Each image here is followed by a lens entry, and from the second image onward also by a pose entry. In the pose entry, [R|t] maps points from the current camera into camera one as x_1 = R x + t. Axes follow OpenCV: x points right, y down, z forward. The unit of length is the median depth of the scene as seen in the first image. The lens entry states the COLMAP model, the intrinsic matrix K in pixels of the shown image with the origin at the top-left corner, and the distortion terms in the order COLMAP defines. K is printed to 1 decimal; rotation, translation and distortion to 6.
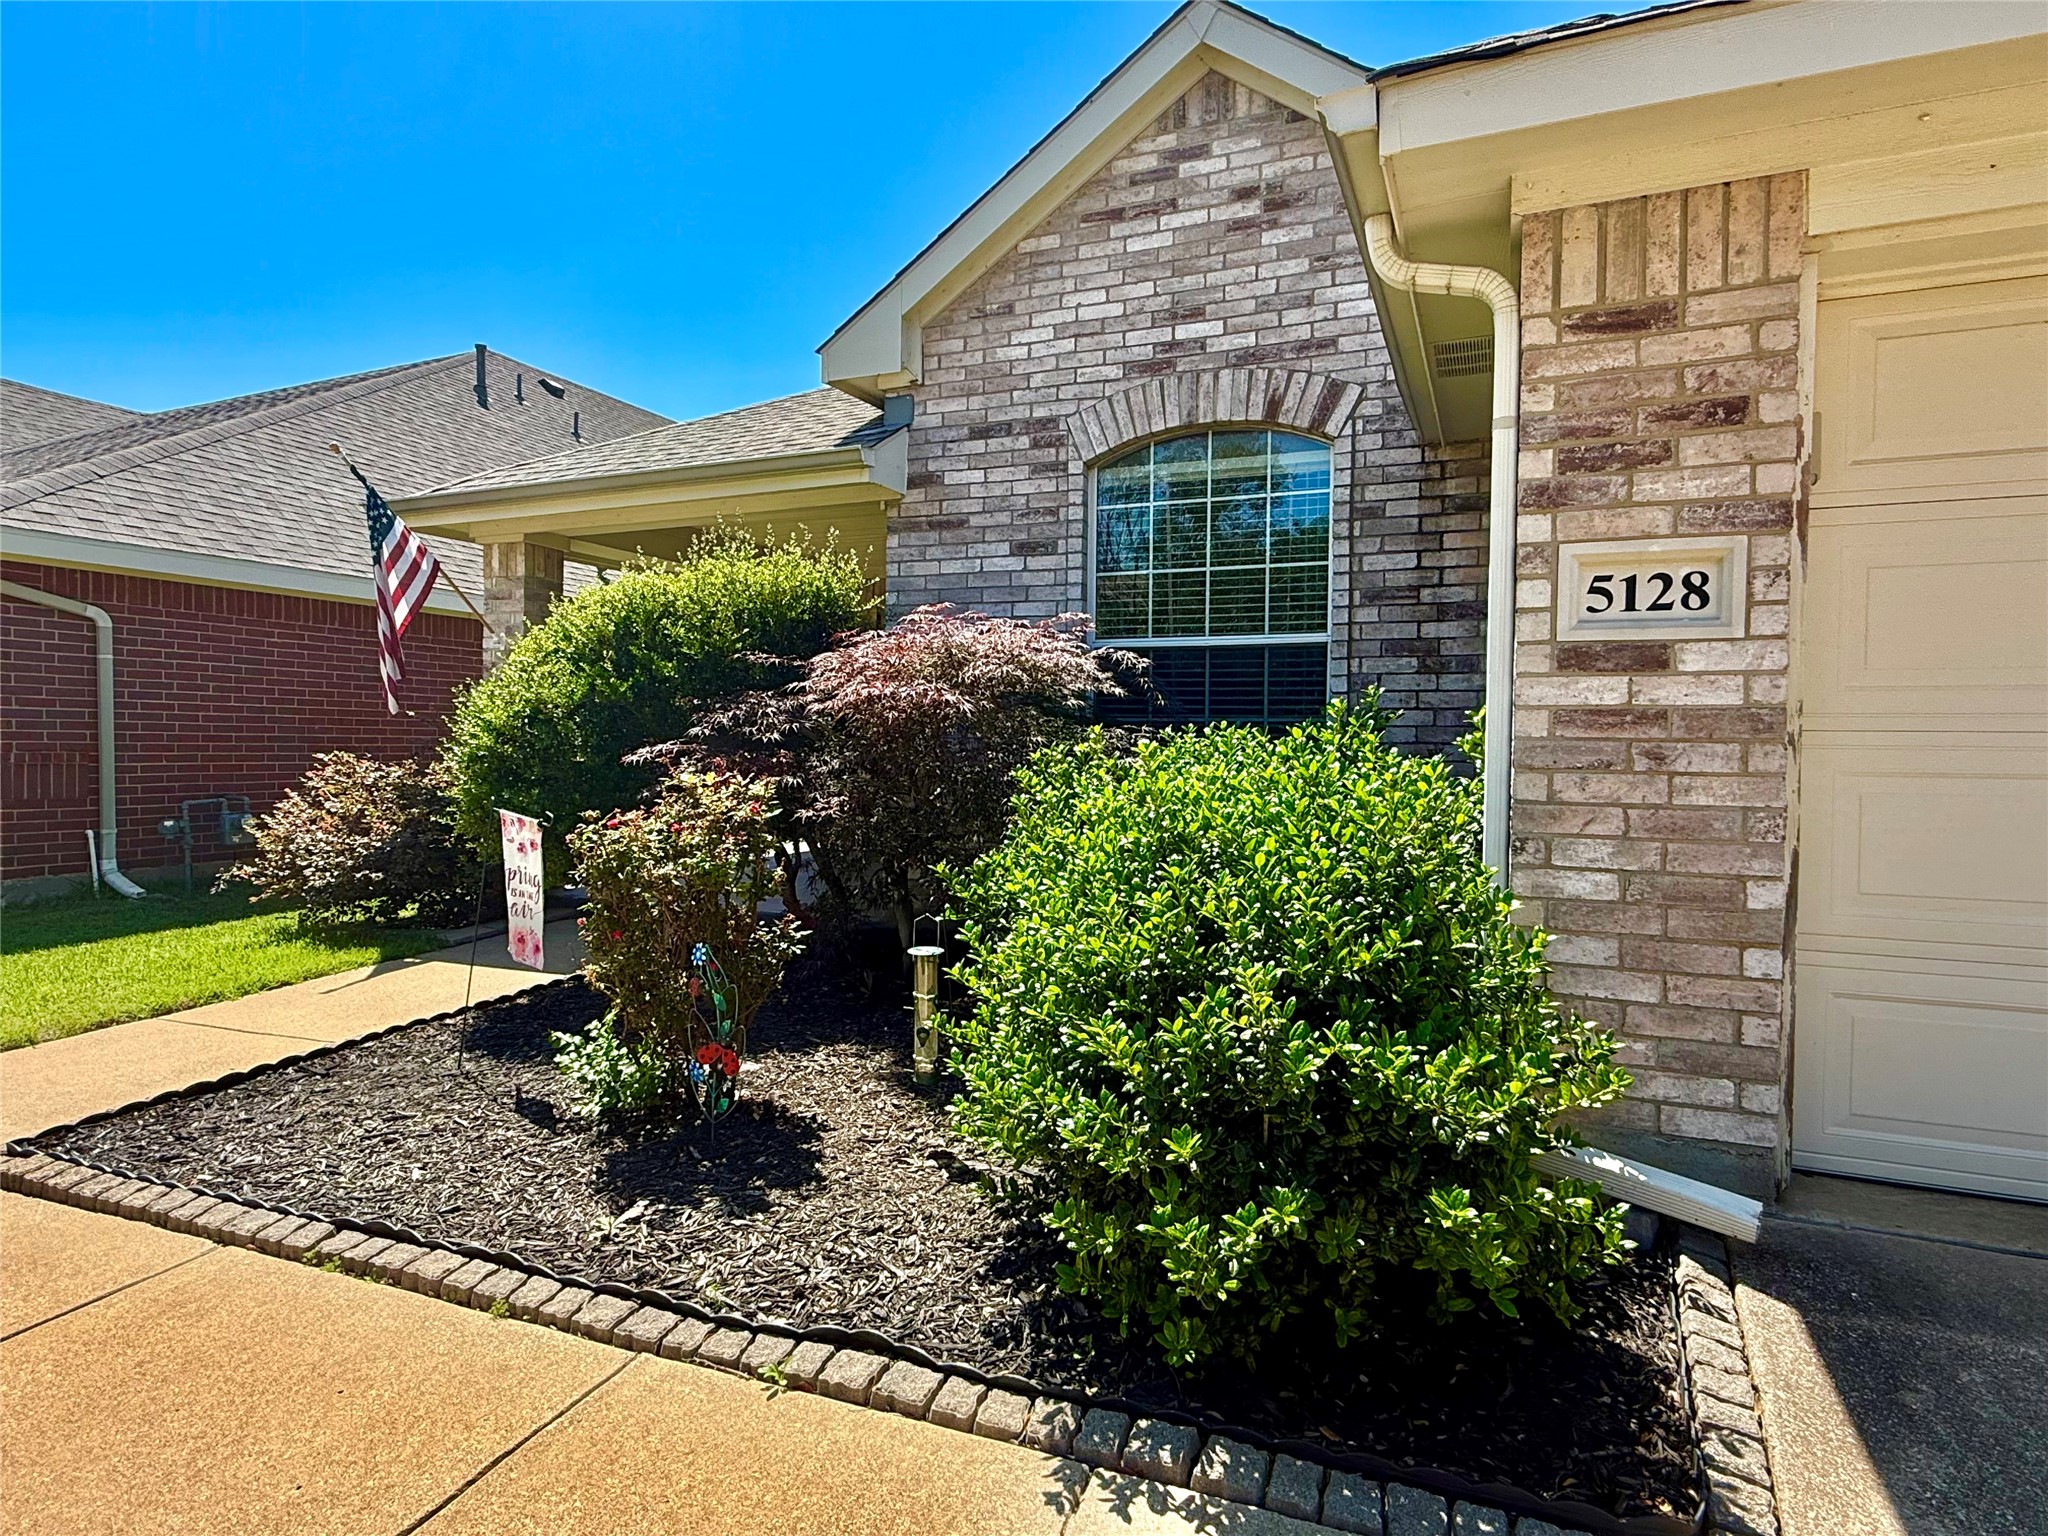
lens RADIAL K [[1149.6, 0, 1016.2], [0, 1149.6, 767.7], [0, 0, 1]] dist [0.000218, 0.000617]
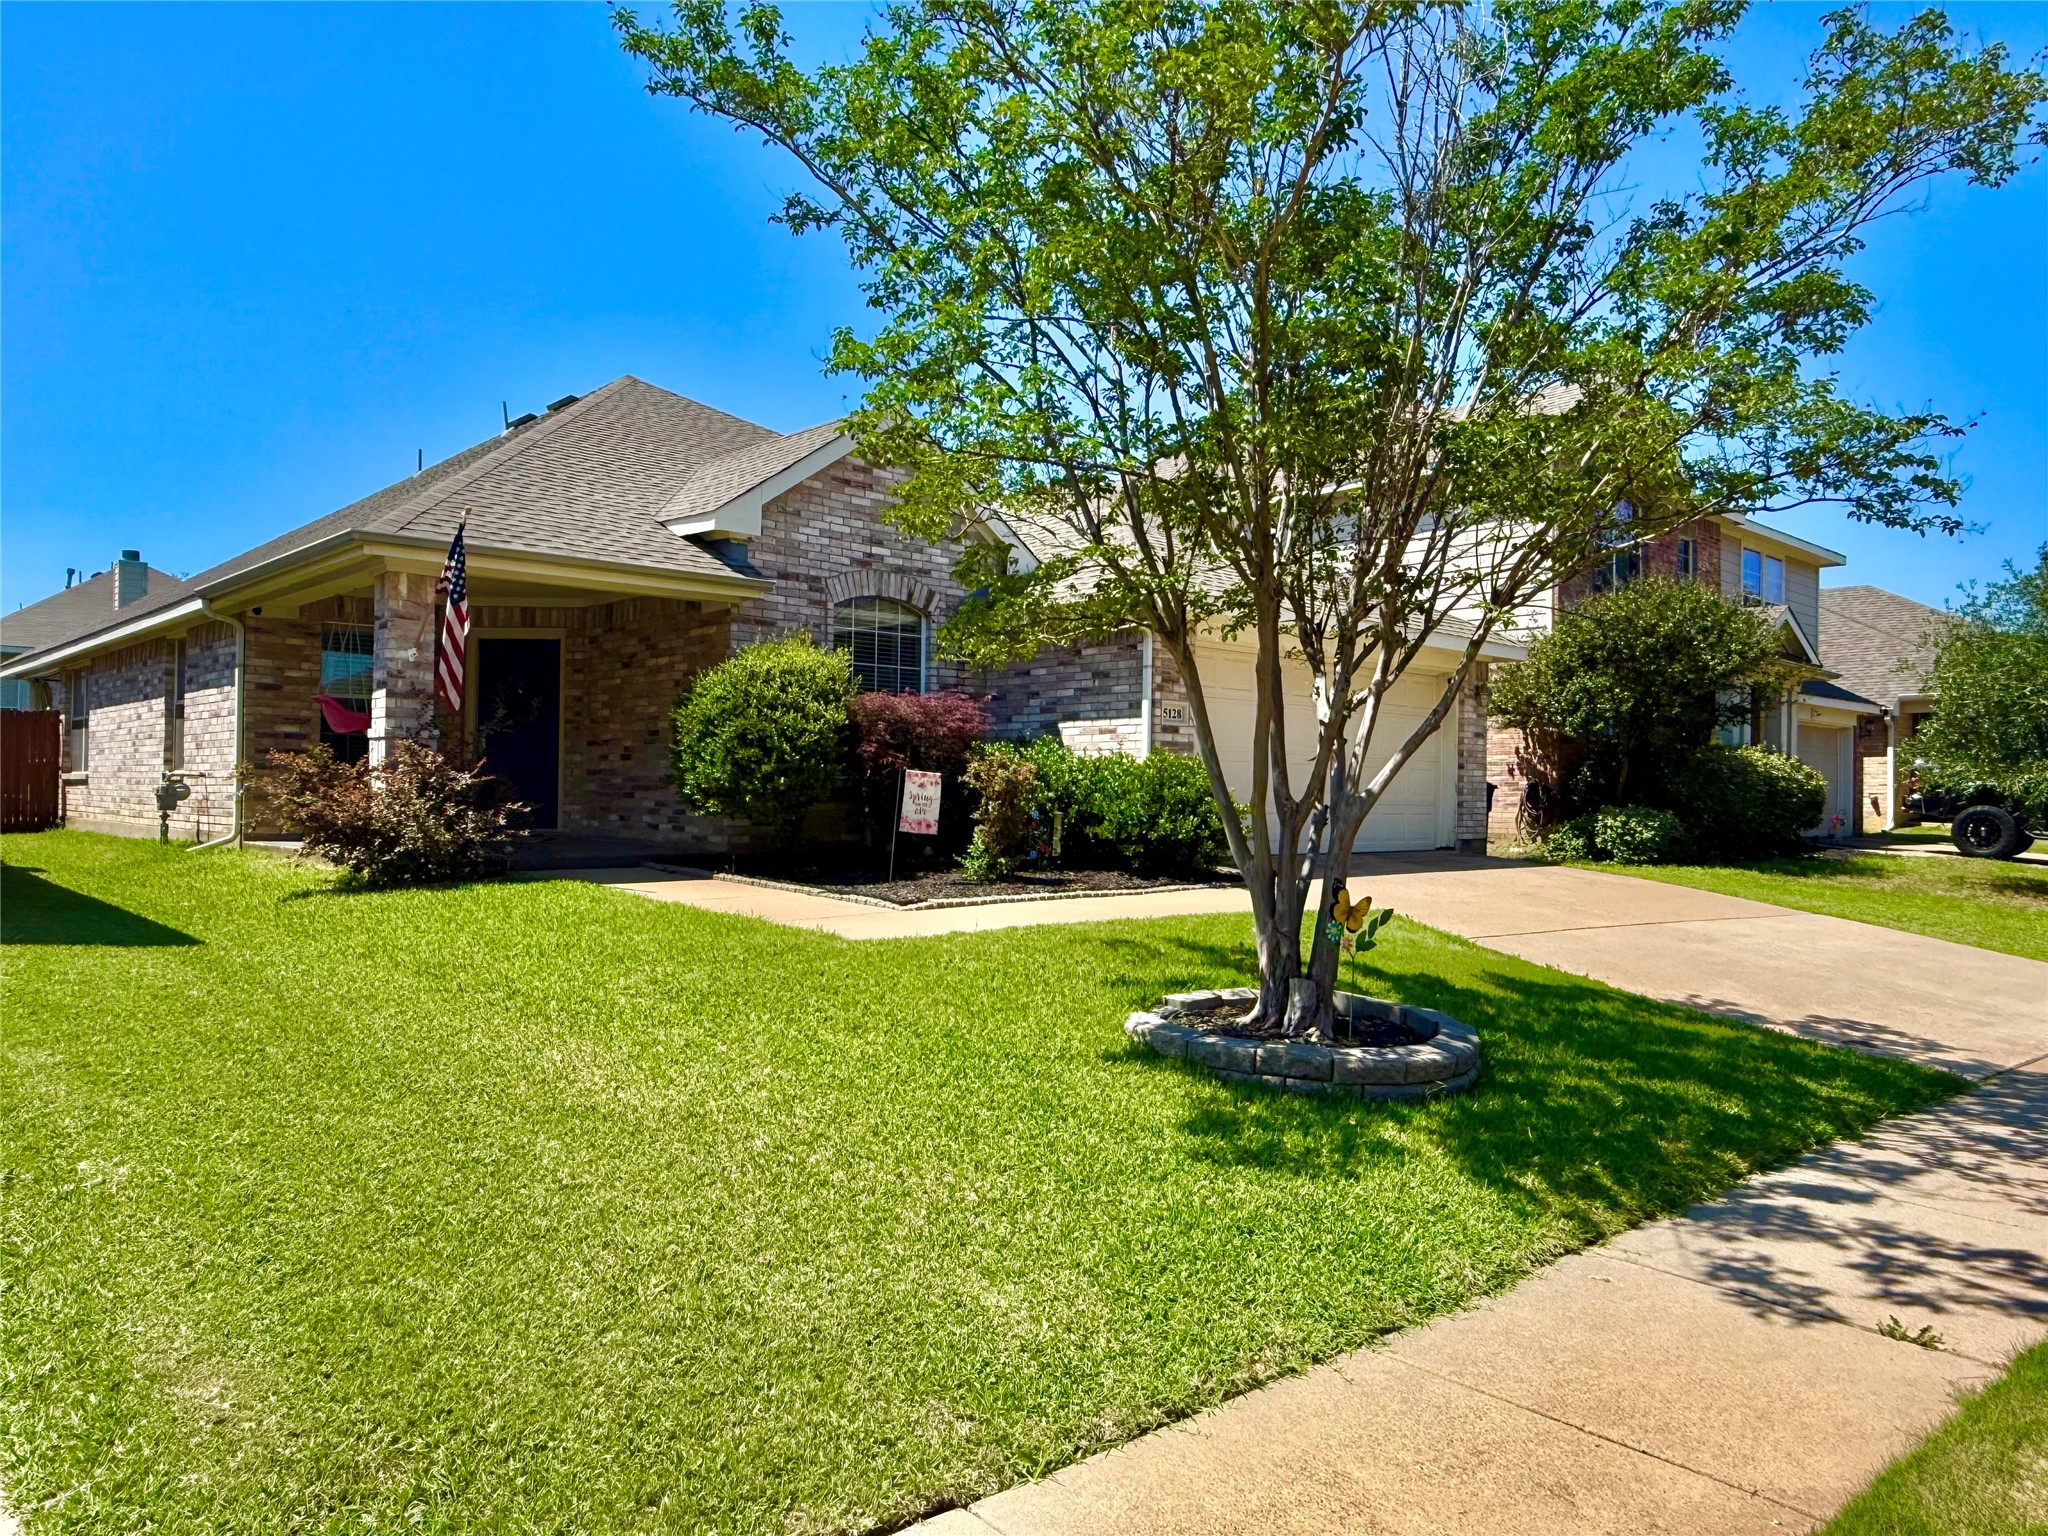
lens RADIAL K [[1420.5, 0, 1030.4], [0, 1420.5, 767.9], [0, 0, 1]] dist [0.000479, 0.002403]
pose [[0.397086, 0.011820, 0.917705, -2.124667], [0.012332, 0.999758, -0.018213, 0.062390], [-0.917699, 0.018550, 0.396844, -0.264474]]
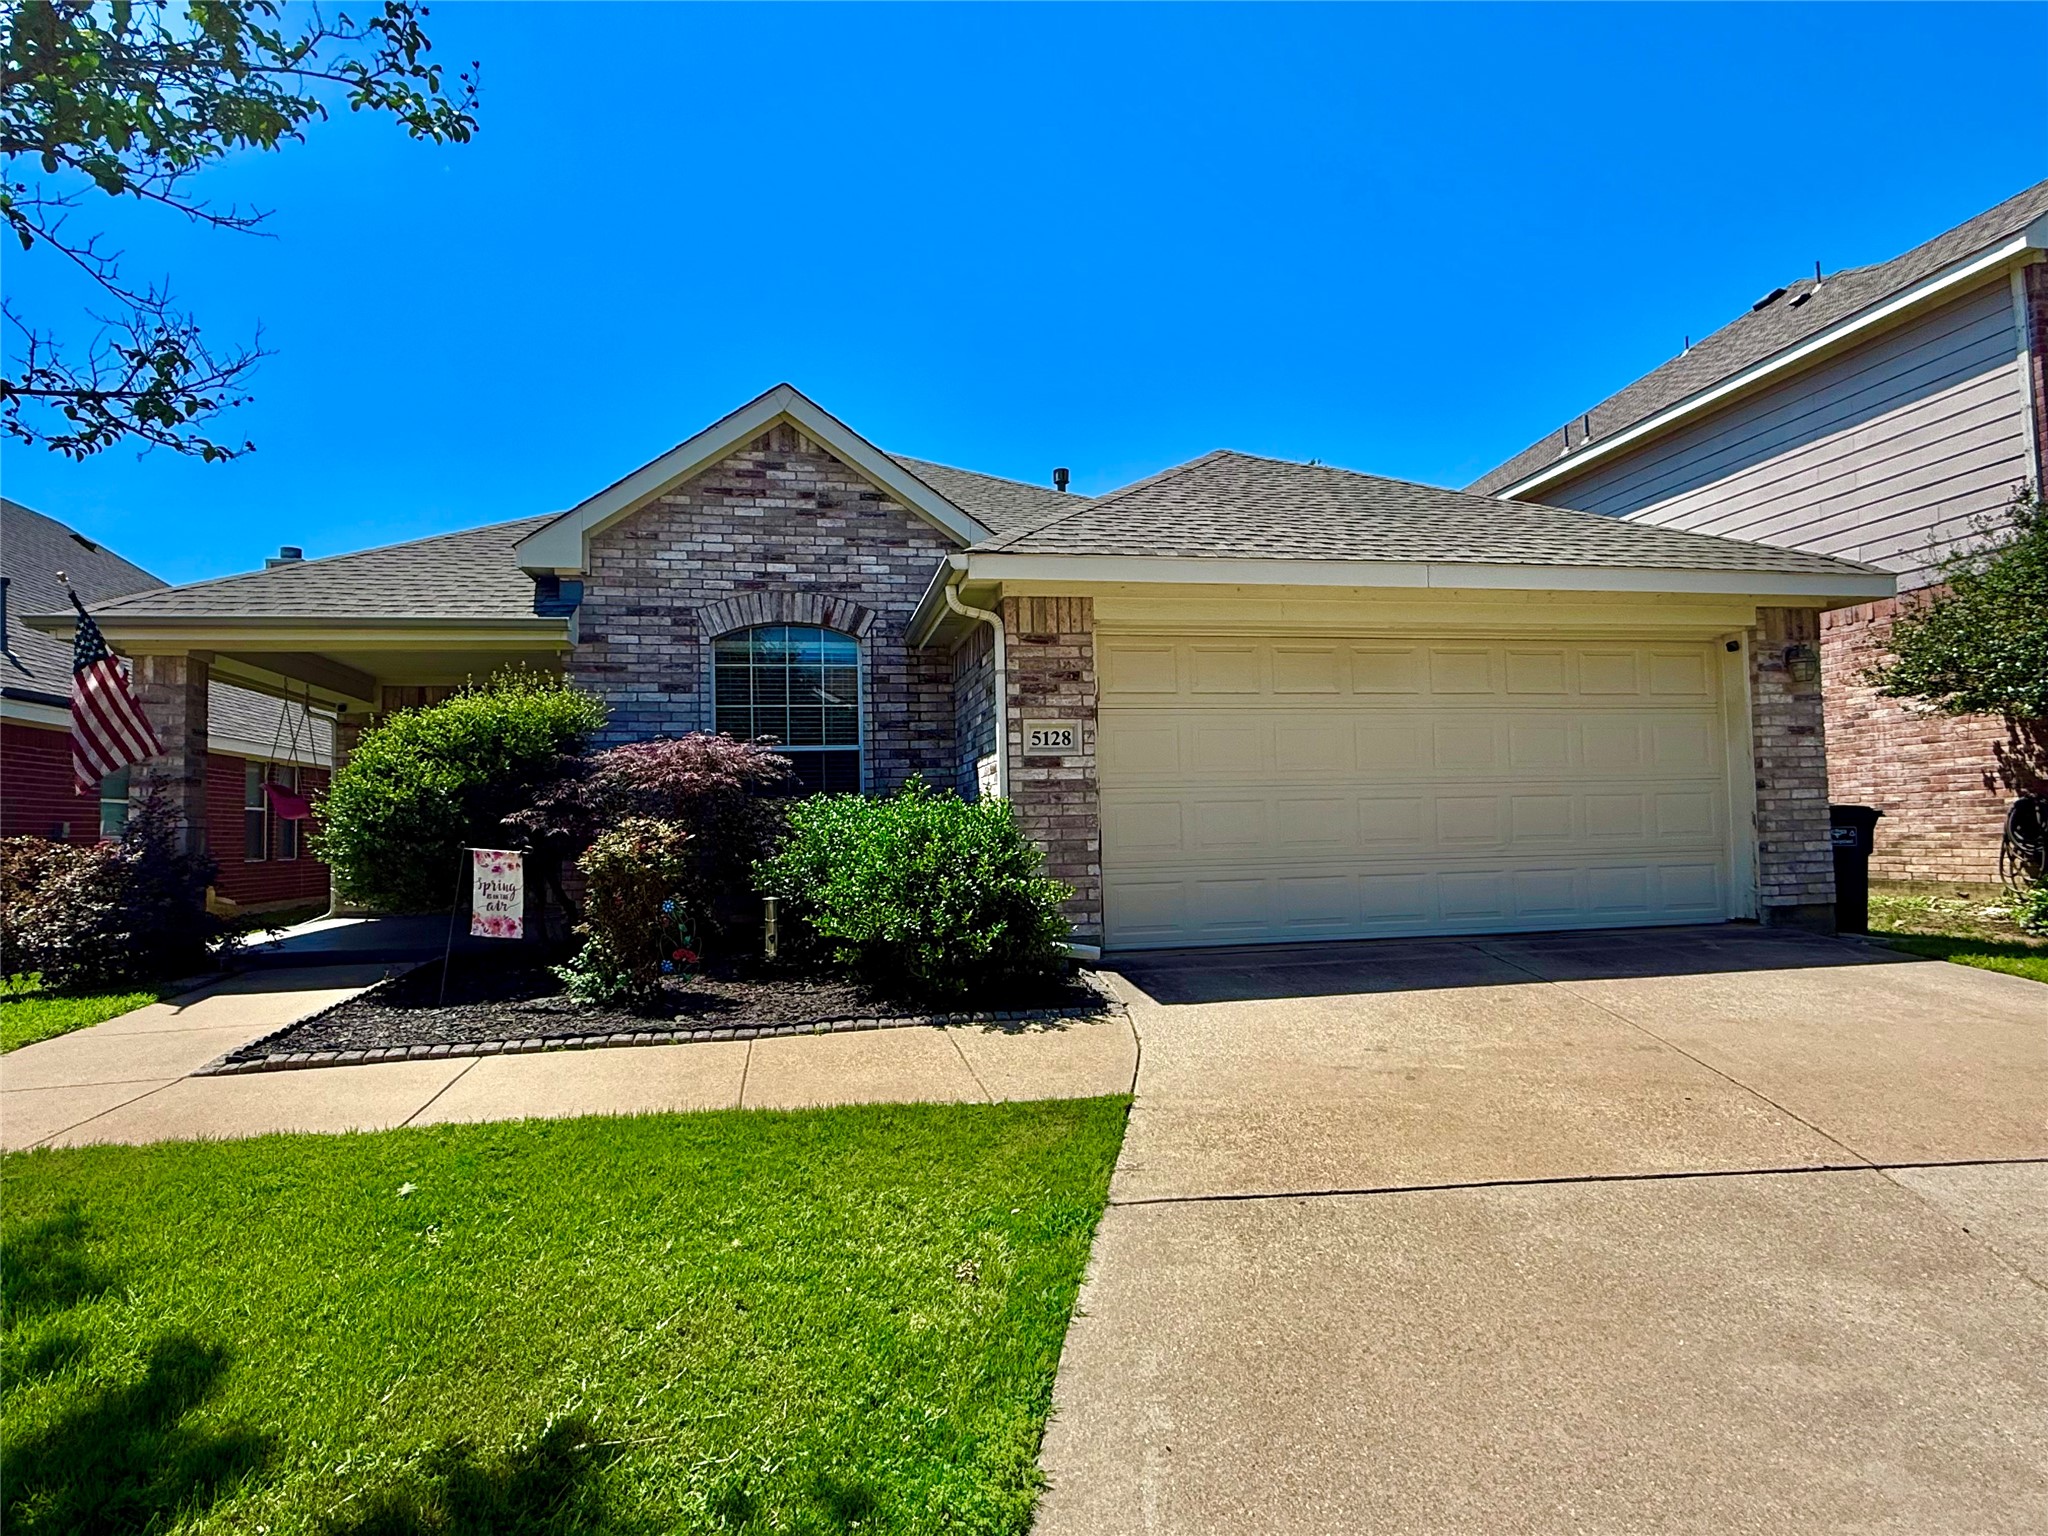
lens RADIAL K [[1149.6, 0, 1024.2], [0, 1149.6, 767.1], [0, 0, 1]] dist [0.000218, 0.000617]
pose [[0.822695, 0.000513, 0.568484, -0.526536], [0.045946, 0.996668, -0.067391, 0.048330], [-0.566624, 0.081562, 0.819930, -0.596154]]
